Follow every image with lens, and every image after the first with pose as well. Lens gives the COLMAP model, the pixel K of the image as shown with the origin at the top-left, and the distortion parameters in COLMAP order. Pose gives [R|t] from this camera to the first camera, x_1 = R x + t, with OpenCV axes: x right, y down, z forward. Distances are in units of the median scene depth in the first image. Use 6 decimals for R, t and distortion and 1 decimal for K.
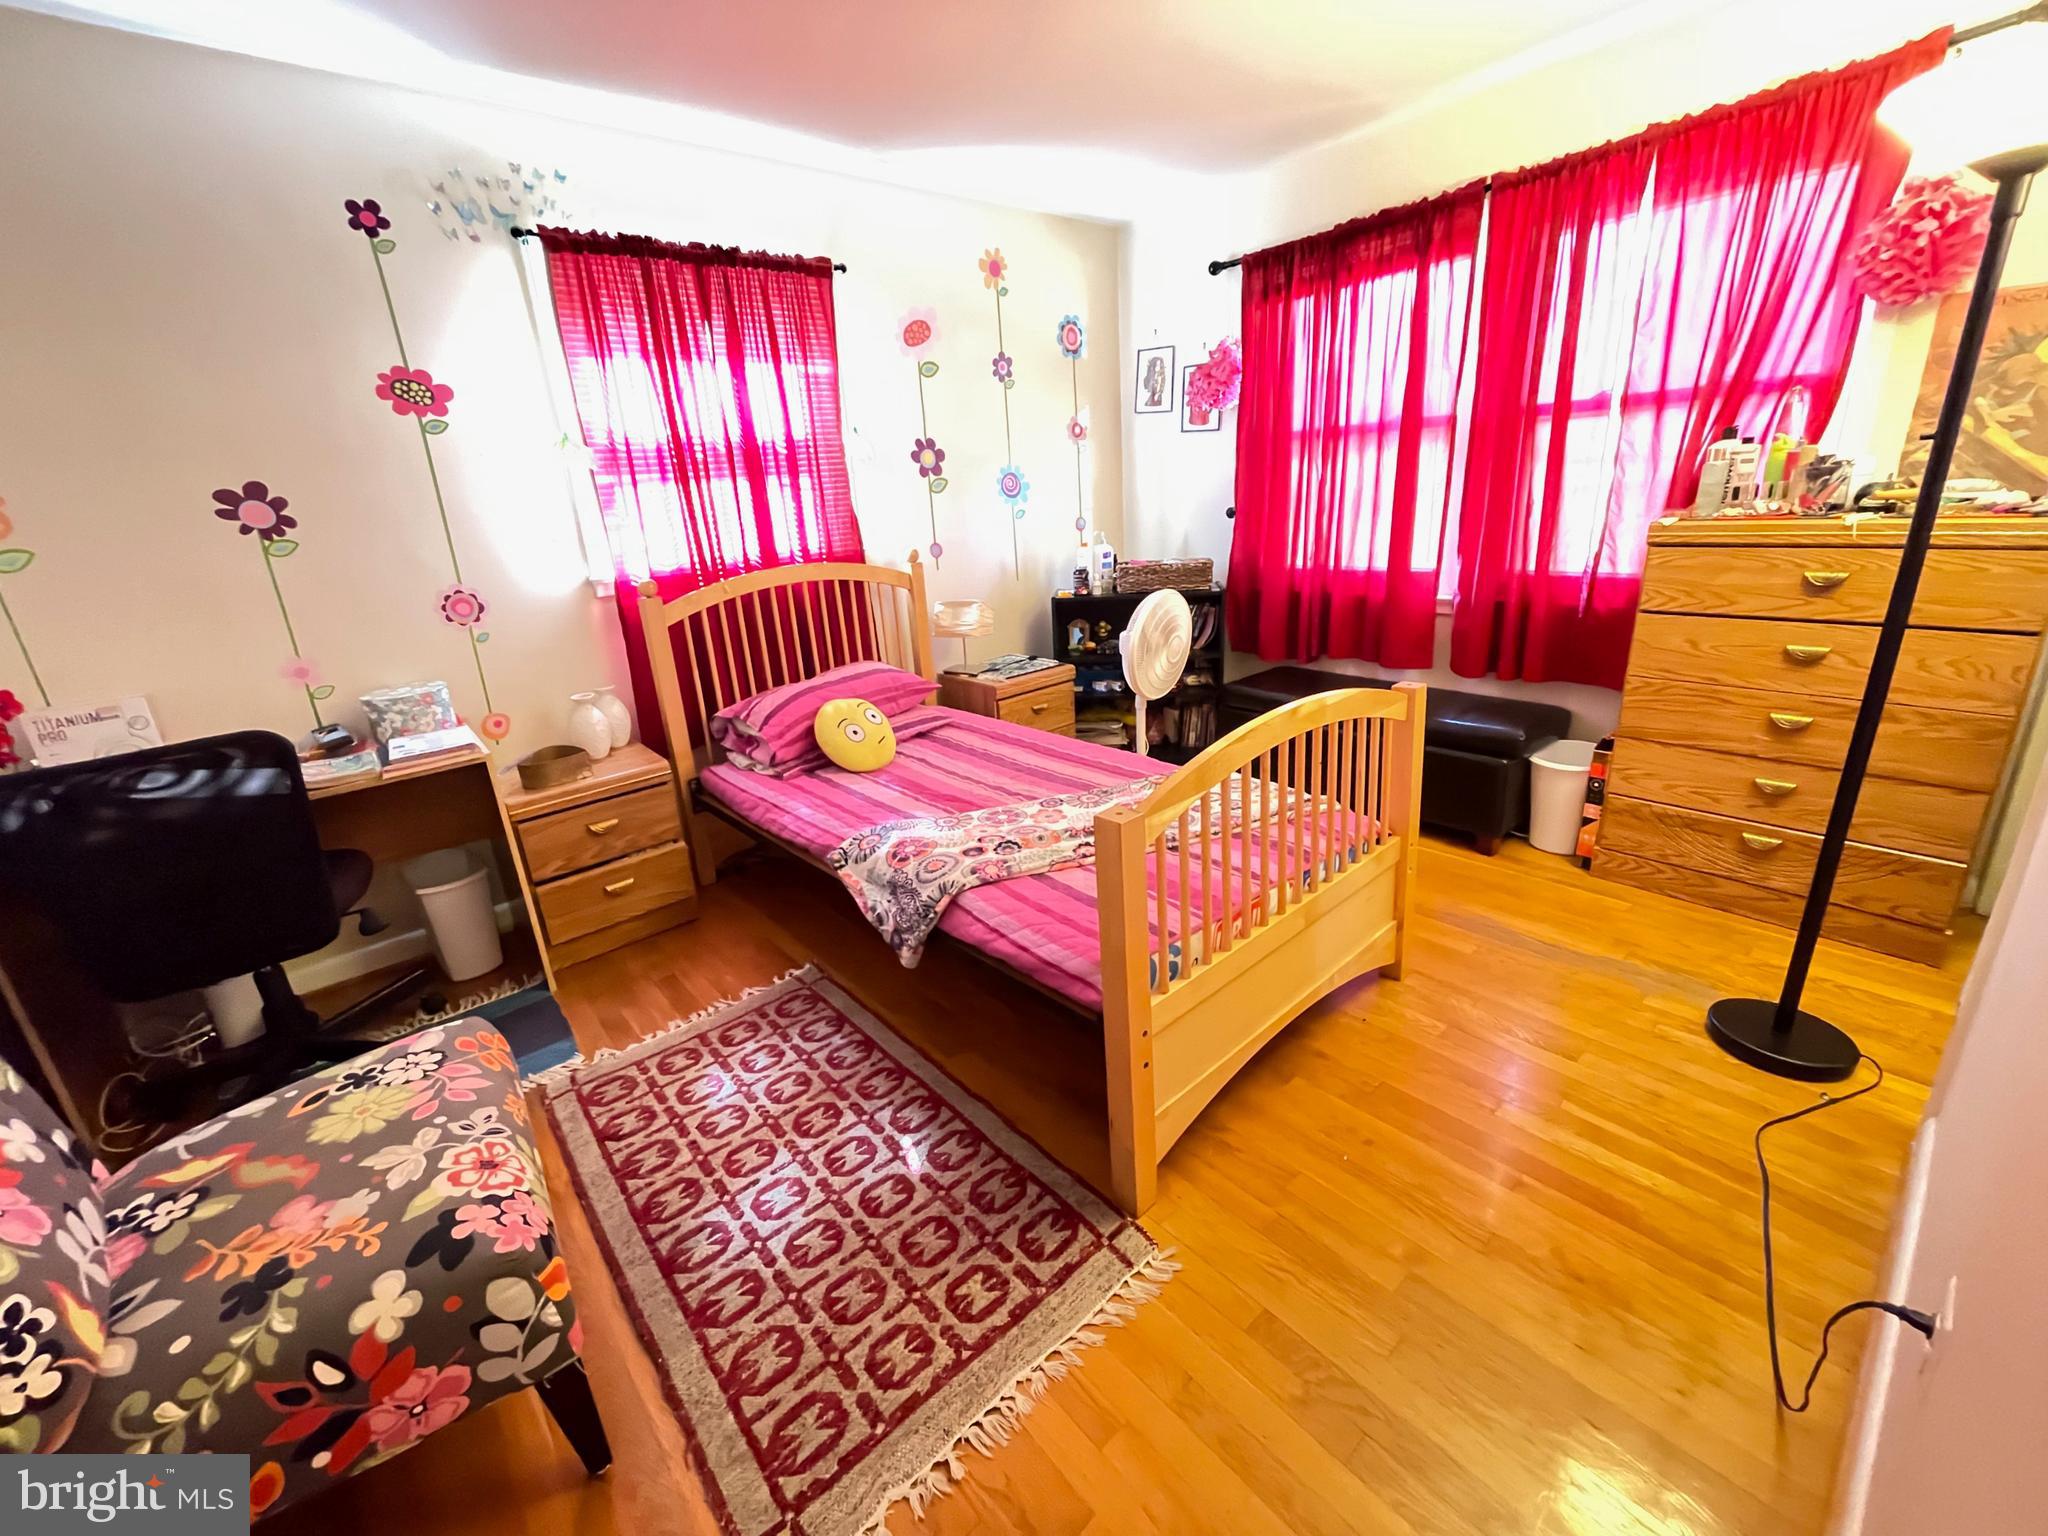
lens RADIAL K [[826.0, 0, 1022.9], [0, 826.0, 762.7], [0, 0, 1]] dist [-0.002692, 0.000035]
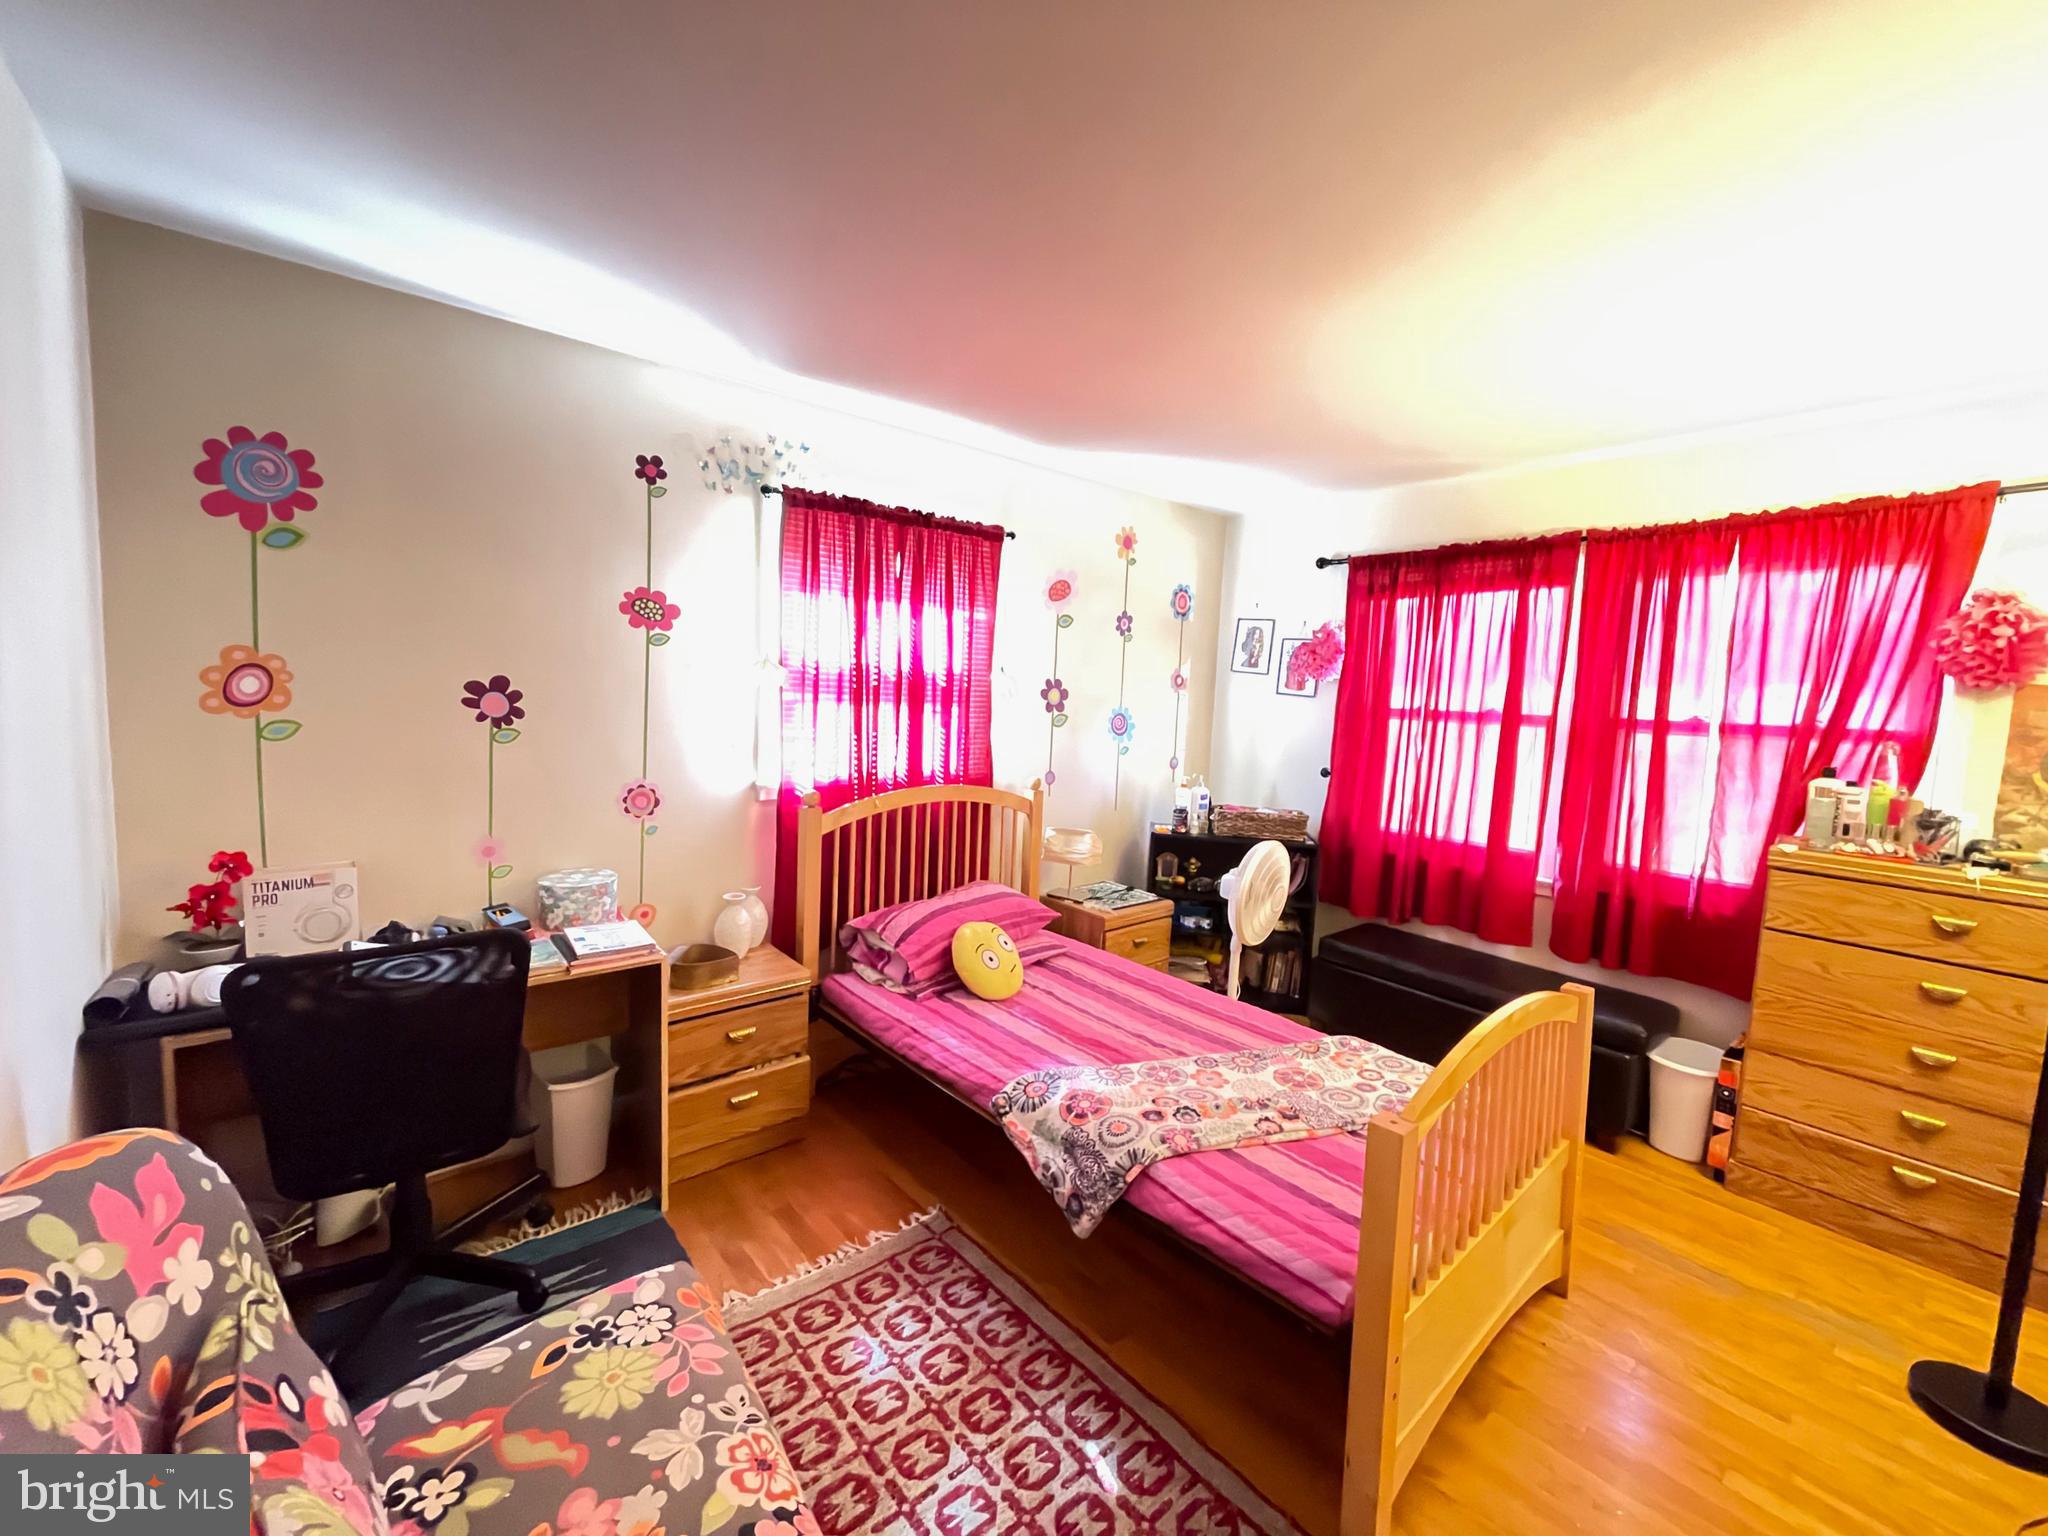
lens RADIAL K [[826.0, 0, 1022.3], [0, 826.0, 766.3], [0, 0, 1]] dist [-0.002692, 0.000035]
pose [[0.994196, 0.107495, 0.004266, -0.219761], [-0.103871, 0.969492, -0.222026, -0.051062], [-0.028003, 0.220295, 0.975031, -0.046930]]
